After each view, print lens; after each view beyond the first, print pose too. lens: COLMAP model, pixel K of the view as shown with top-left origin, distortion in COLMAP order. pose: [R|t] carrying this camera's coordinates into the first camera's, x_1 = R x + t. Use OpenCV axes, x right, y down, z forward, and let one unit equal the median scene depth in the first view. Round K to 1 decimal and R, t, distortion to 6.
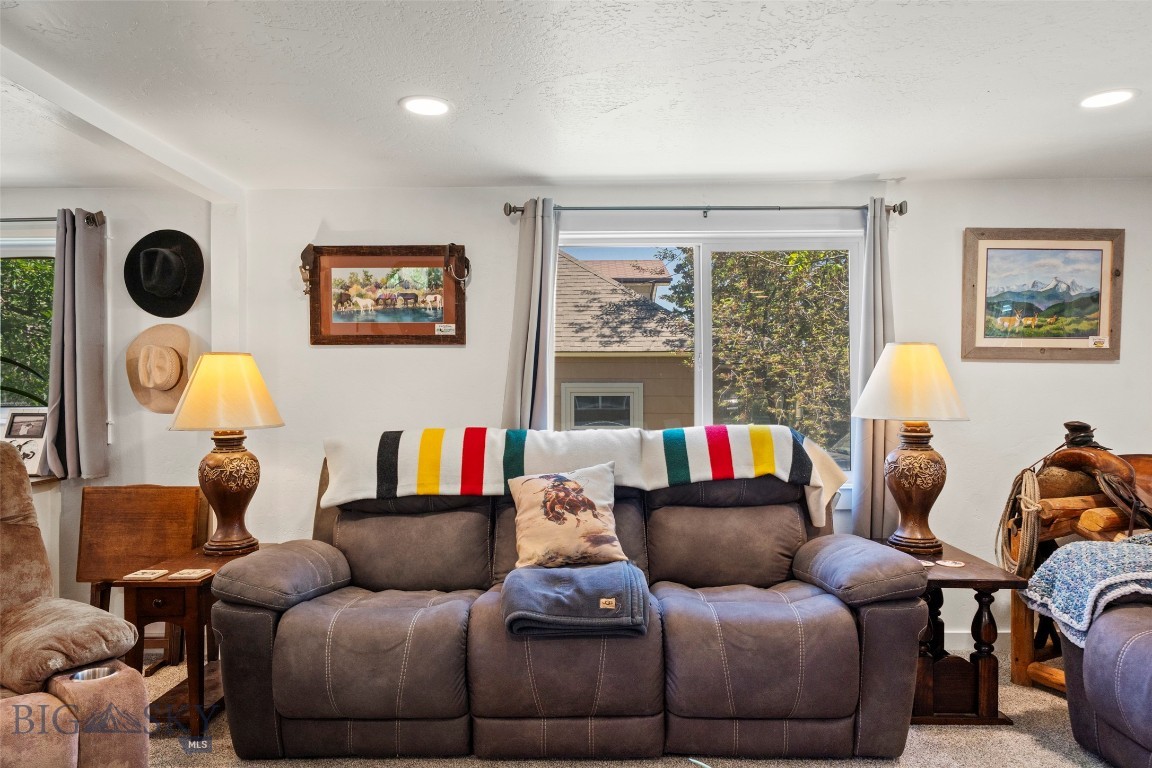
lens RADIAL K [[771.1, 0, 576.0], [0, 771.1, 384.0], [0, 0, 1]] dist [0.002032, -0.000166]
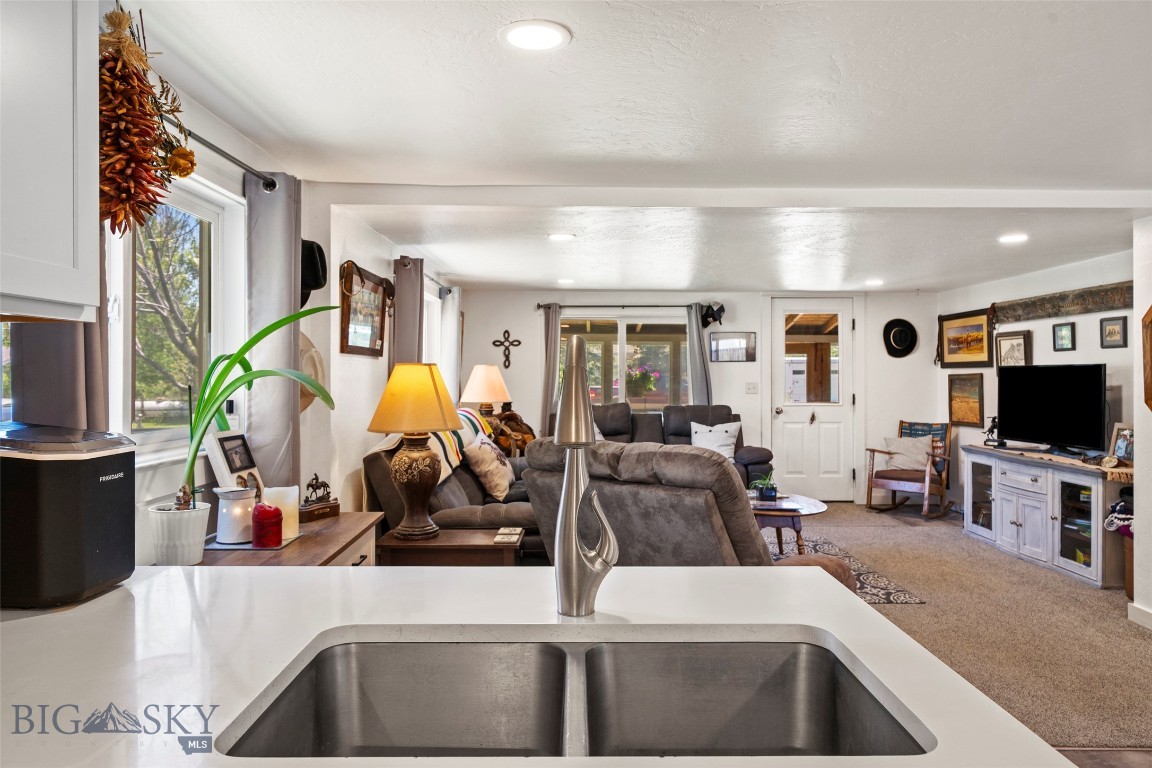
lens RADIAL K [[745.5, 0, 572.6], [0, 745.5, 378.7], [0, 0, 1]] dist [0.002533, 0.000466]
pose [[0.010154, -0.000706, 0.999948, -1.404061], [-0.000881, 0.999999, 0.000715, -0.016832], [-0.999948, -0.000888, 0.010154, 0.681207]]
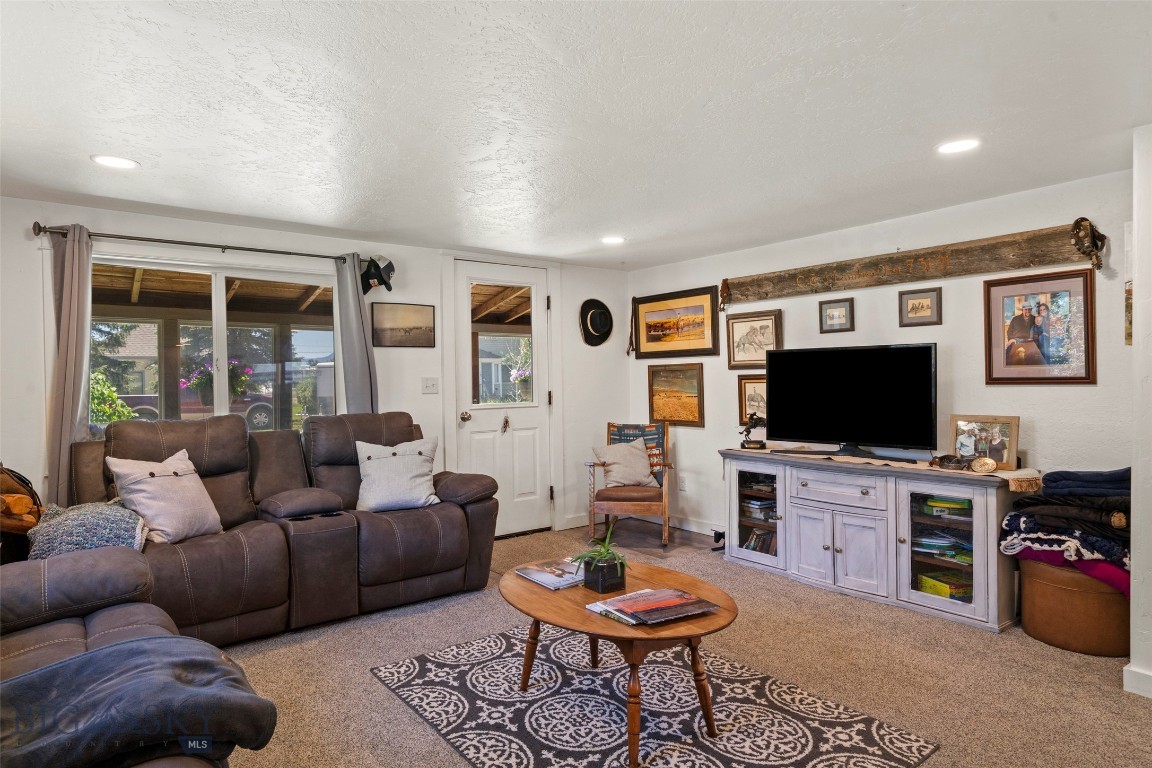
lens RADIAL K [[674.0, 0, 572.0], [0, 674.0, 383.4], [0, 0, 1]] dist [0.000748, 0.000124]
pose [[-0.591417, 0.005577, 0.806347, -0.483816], [0.013914, 0.999898, 0.003290, 0.006379], [-0.806246, 0.013166, -0.591434, 0.758327]]
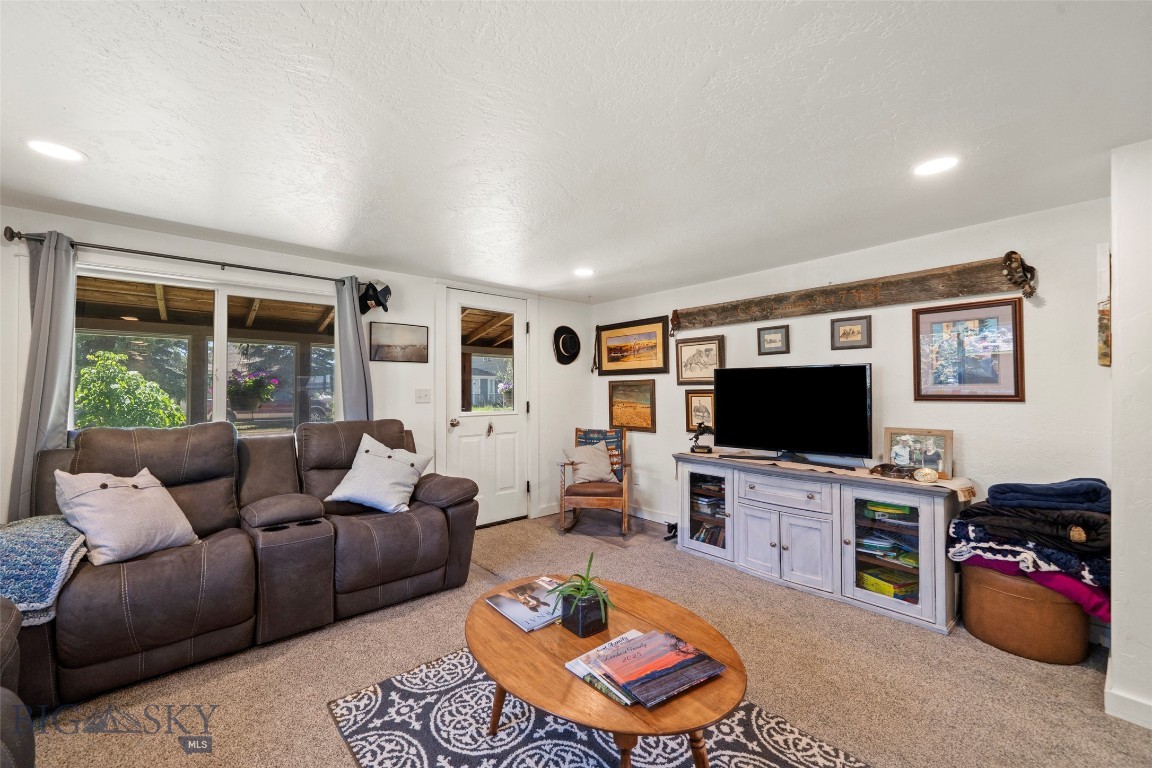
lens RADIAL K [[464.5, 0, 574.2], [0, 464.5, 383.1], [0, 0, 1]] dist [-0.001162, -0.000118]
pose [[-0.642042, 0.017408, 0.766472, -0.263992], [0.002733, 0.999788, -0.020417, 0.004660], [-0.766665, -0.011013, -0.641953, 0.604541]]
